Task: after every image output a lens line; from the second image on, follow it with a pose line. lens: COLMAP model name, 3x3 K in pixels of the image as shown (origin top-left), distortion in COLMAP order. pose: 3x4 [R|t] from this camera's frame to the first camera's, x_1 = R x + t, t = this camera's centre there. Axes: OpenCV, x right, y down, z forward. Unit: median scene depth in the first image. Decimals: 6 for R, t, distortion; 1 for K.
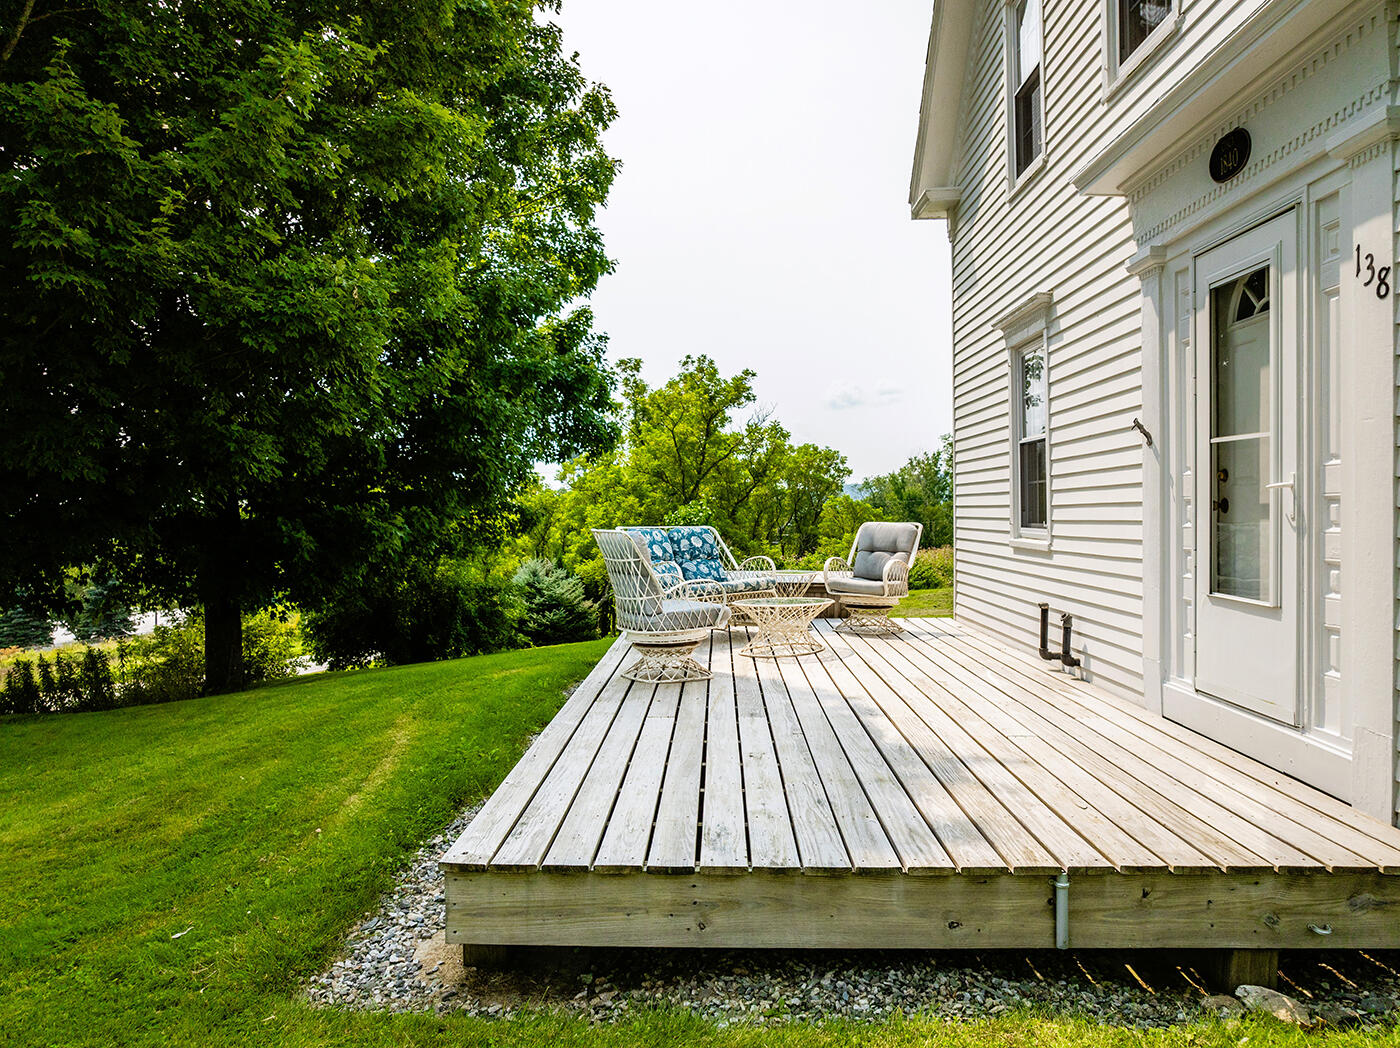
lens RADIAL K [[966.2, 0, 700.0], [0, 966.2, 524.0], [0, 0, 1]] dist [0.001687, 0.001723]
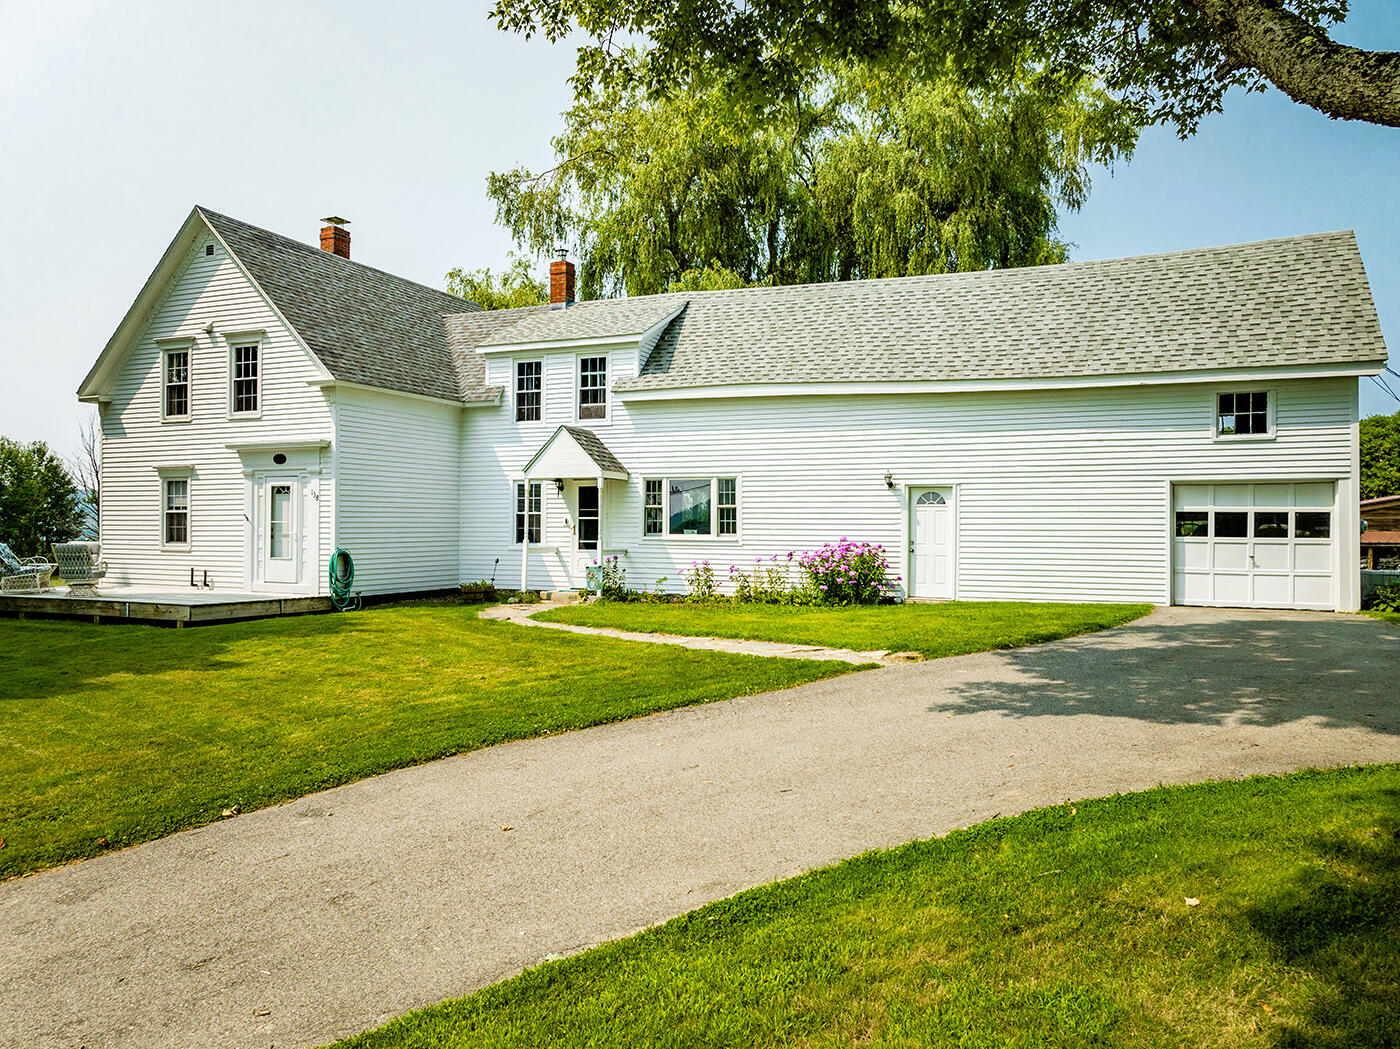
lens RADIAL K [[966.2, 0, 700.0], [0, 966.2, 524.5], [0, 0, 1]] dist [0.001687, 0.001723]
pose [[0.374826, 0.012344, 0.927013, -2.817441], [0.006145, 0.999856, -0.015799, 0.005918], [-0.927075, 0.011618, 0.374696, -2.431733]]
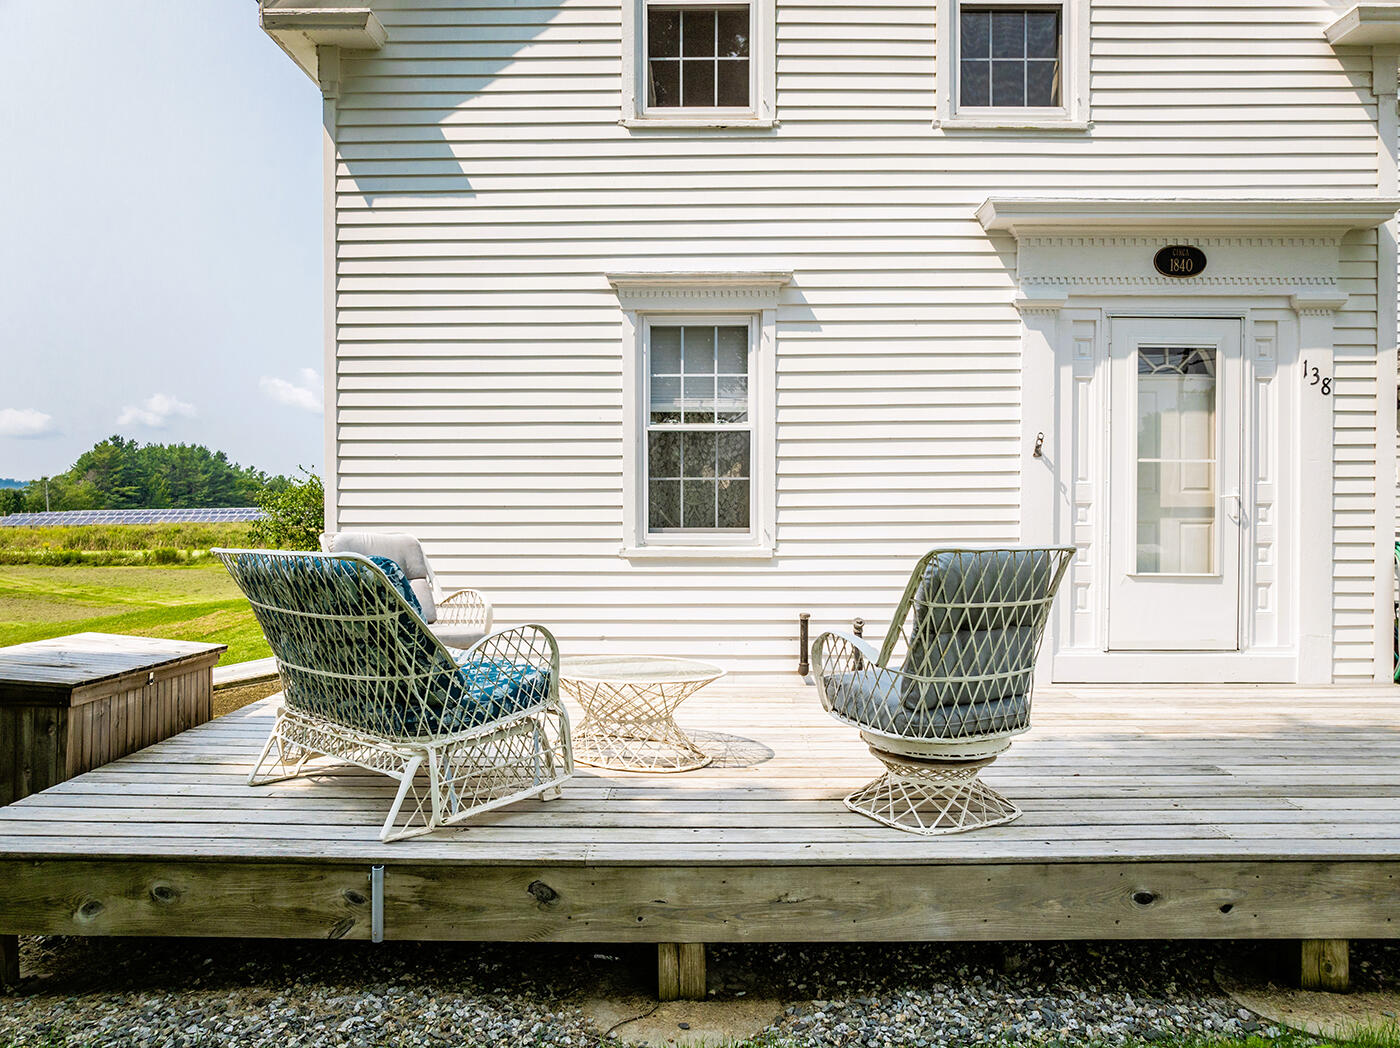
lens RADIAL K [[966.2, 0, 700.0], [0, 966.2, 524.0], [0, 0, 1]] dist [0.001687, 0.001723]
pose [[-0.013077, -0.014446, 0.999810, -0.841642], [0.014166, 0.999793, 0.014631, -0.026824], [-0.999814, 0.014355, -0.012870, 1.694176]]
